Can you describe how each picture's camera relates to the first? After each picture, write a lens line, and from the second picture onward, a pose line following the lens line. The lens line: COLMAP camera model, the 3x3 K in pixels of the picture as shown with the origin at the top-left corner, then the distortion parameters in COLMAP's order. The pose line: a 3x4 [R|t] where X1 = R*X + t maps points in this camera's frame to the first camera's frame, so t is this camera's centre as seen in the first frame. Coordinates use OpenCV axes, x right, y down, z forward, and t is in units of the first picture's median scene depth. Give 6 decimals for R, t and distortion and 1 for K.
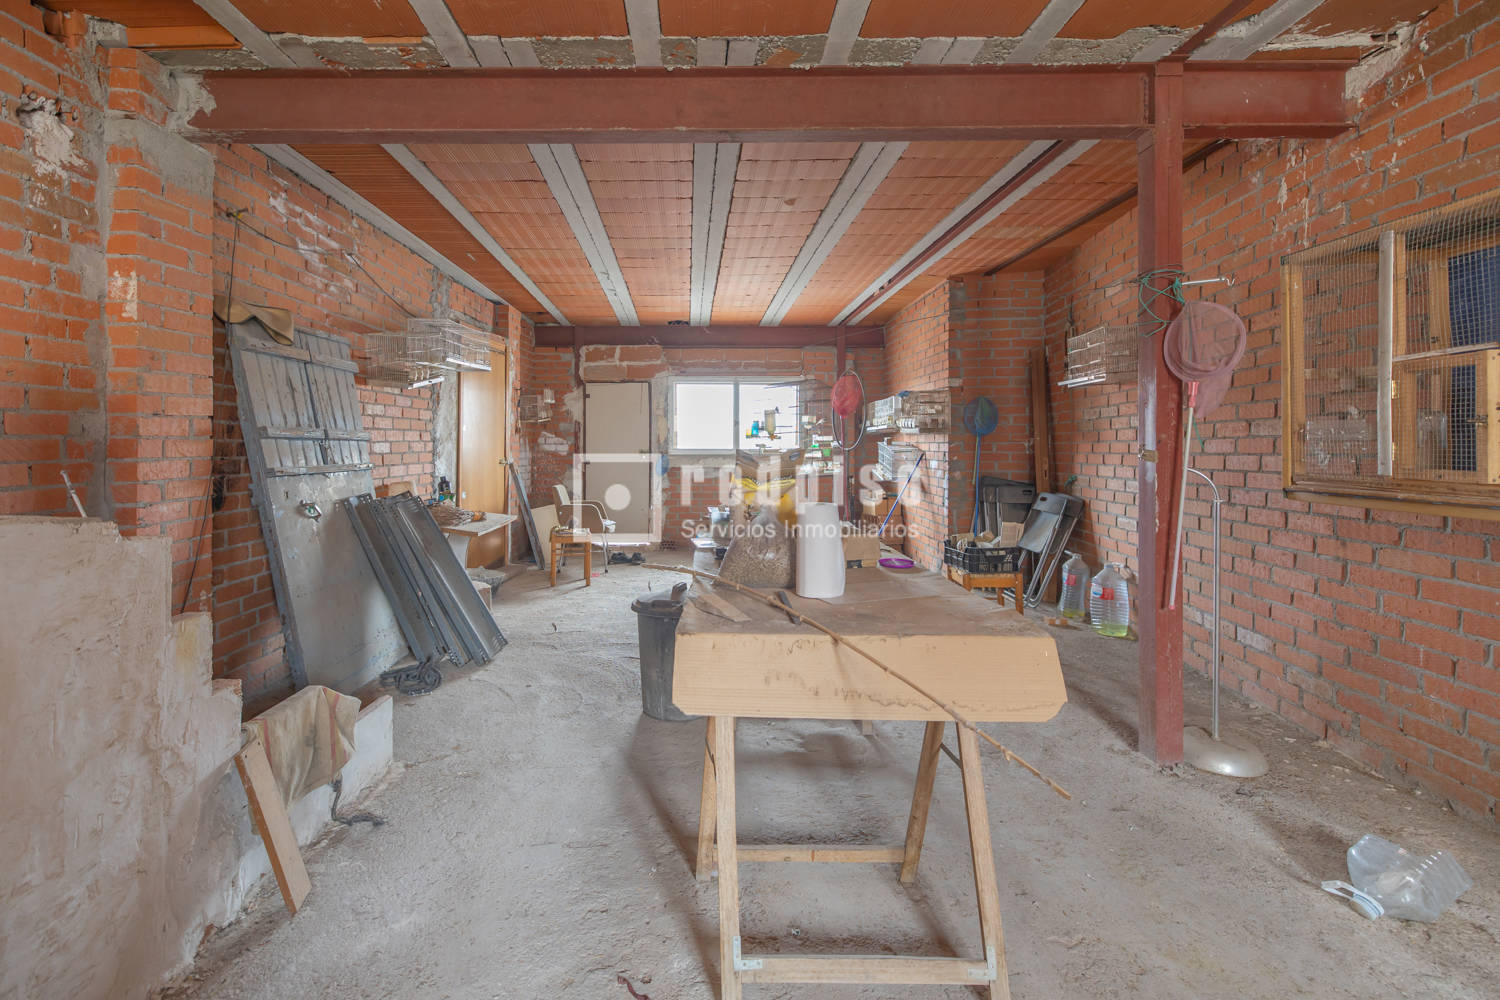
lens RADIAL K [[679.2, 0, 707.6], [0, 679.2, 456.3], [0, 0, 1]] dist [-0.000176, -0.001267]
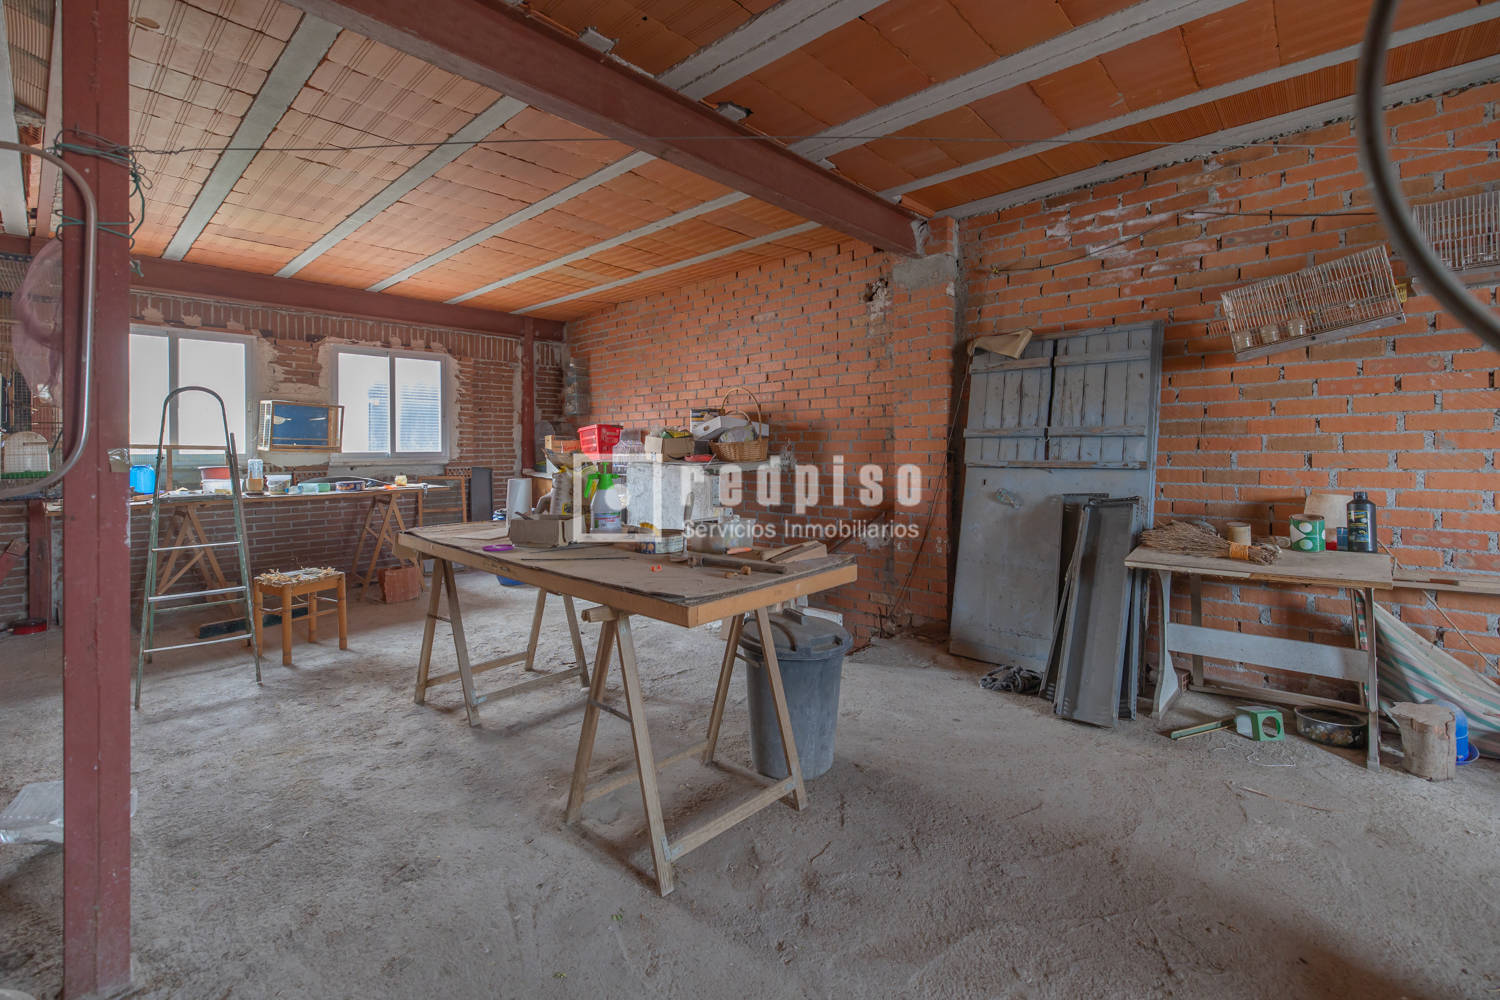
lens RADIAL K [[648.8, 0, 720.7], [0, 648.8, 449.9], [0, 0, 1]] dist [-0.000475, 0.000468]
pose [[-0.708188, 0.007878, -0.705980, 0.533843], [-0.003304, 0.999890, 0.014471, -0.017770], [0.706016, 0.012581, -0.708084, 1.372311]]
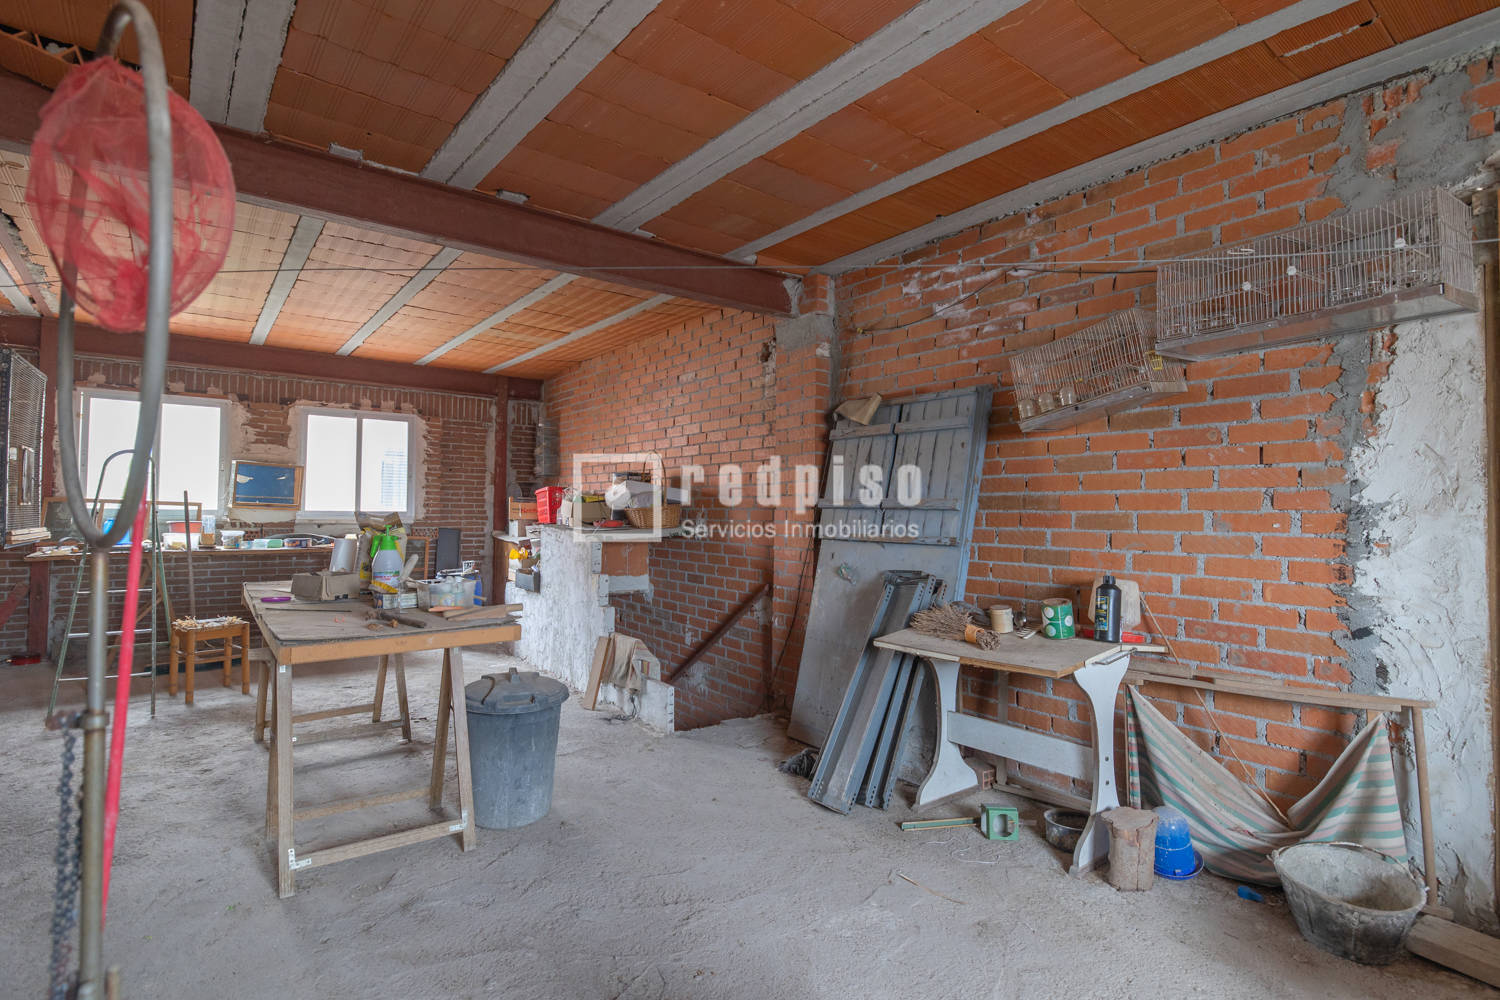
lens RADIAL K [[742.1, 0, 712.3], [0, 742.1, 494.8], [0, 0, 1]] dist [-0.011285, 0.005763]
pose [[-0.820012, -0.021907, -0.571927, 0.275732], [-0.020609, 0.999749, -0.008747, -0.031414], [0.571976, 0.004614, -0.820258, 1.769370]]
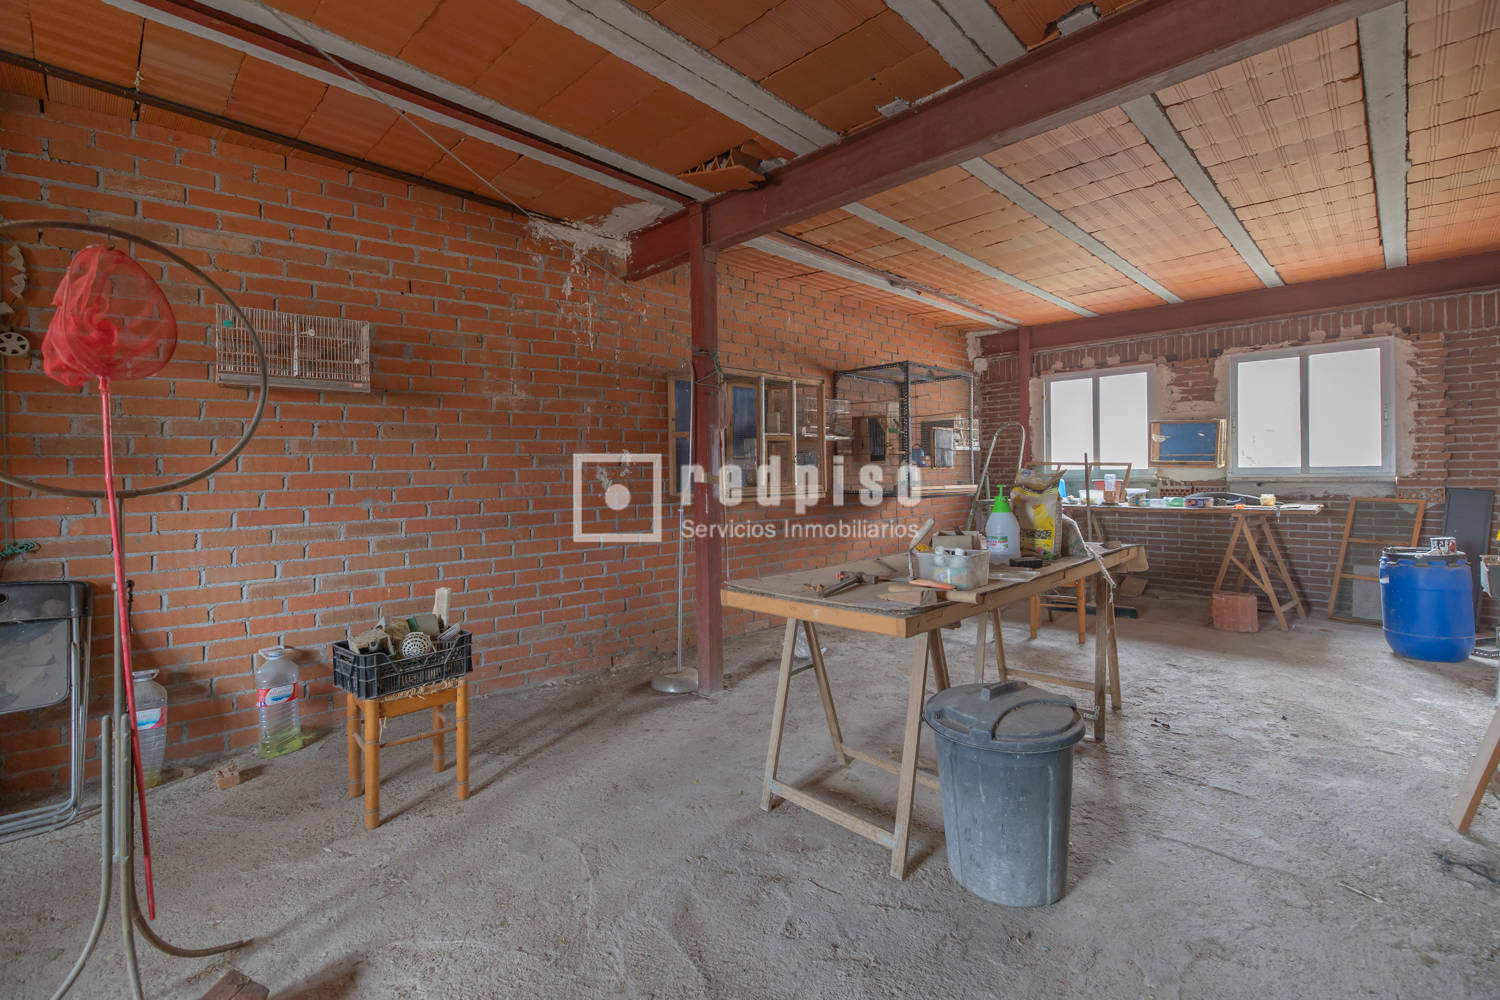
lens RADIAL K [[648.8, 0, 764.6], [0, 648.8, 480.7], [0, 0, 1]] dist [-0.000475, 0.000468]
pose [[-0.710403, 0.003025, 0.703789, -0.293523], [0.027693, 0.999336, 0.023658, -0.021628], [-0.703251, 0.036297, -0.710015, 1.456241]]
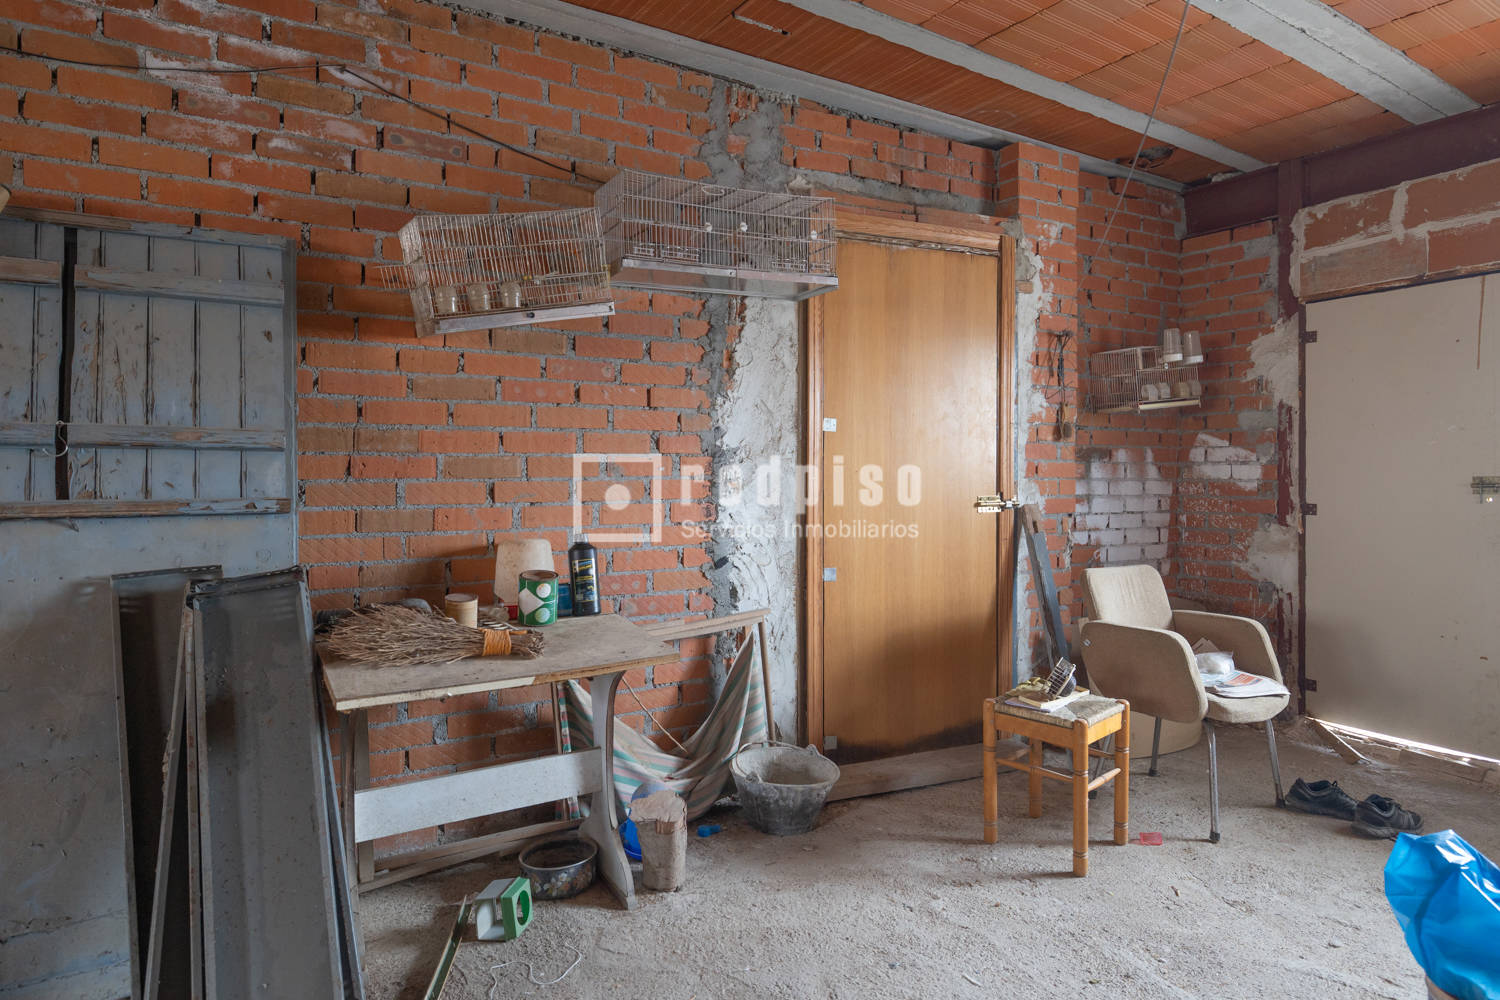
lens RADIAL K [[904.4, 0, 769.4], [0, 904.4, 479.4], [0, 0, 1]] dist [-0.004737, 0.005216]
pose [[0.531071, 0.002051, -0.847325, 0.217907], [-0.011623, 0.999921, -0.004864, -0.004806], [0.847247, 0.012431, 0.531053, 1.088310]]
